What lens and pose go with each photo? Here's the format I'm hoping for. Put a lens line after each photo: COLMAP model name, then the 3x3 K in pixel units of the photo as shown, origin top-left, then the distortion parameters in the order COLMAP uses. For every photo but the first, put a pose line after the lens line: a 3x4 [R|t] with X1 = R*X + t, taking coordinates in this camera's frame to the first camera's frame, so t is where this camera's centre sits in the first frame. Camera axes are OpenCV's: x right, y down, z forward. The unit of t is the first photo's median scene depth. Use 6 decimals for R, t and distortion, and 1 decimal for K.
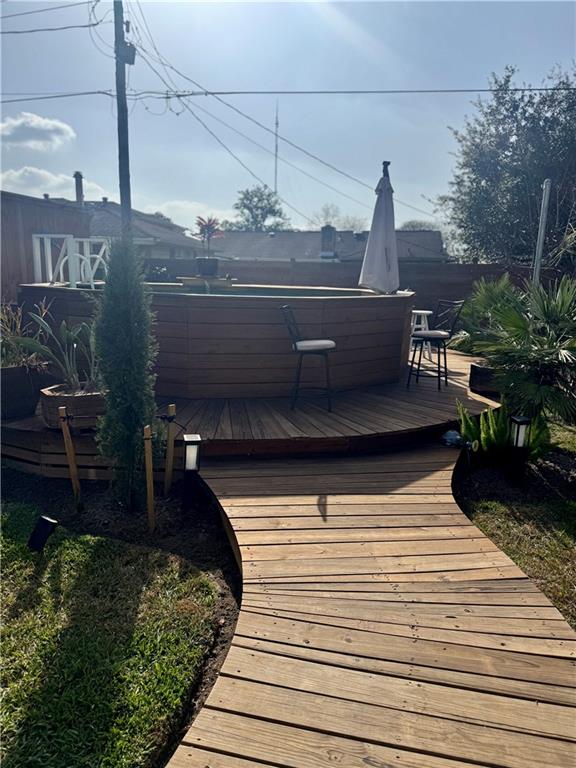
lens RADIAL K [[536.1, 0, 287.1], [0, 536.1, 375.8], [0, 0, 1]] dist [0.084057, -0.173437]
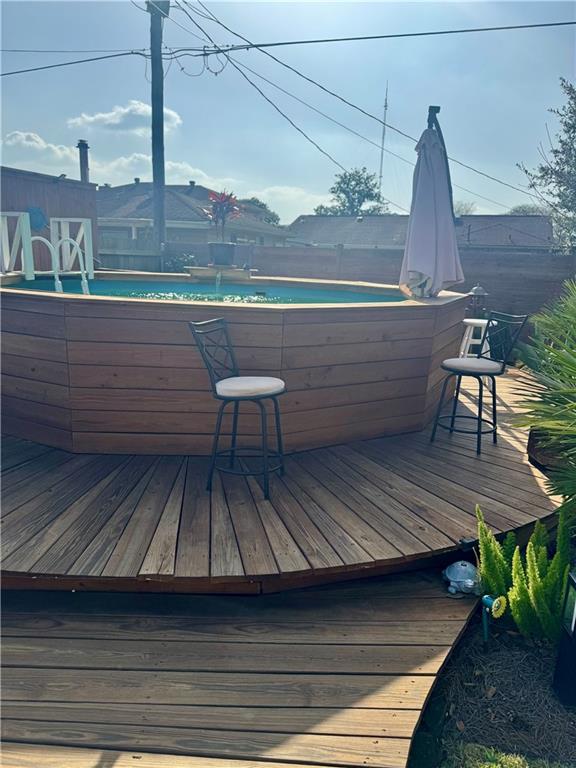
lens RADIAL K [[547.4, 0, 286.6], [0, 547.4, 379.8], [0, 0, 1]] dist [0.047991, -0.073496]
pose [[0.985136, 0.049508, -0.164484, 0.124136], [-0.045065, 0.998514, 0.030635, -0.054434], [0.165757, -0.022767, 0.985904, 0.247919]]
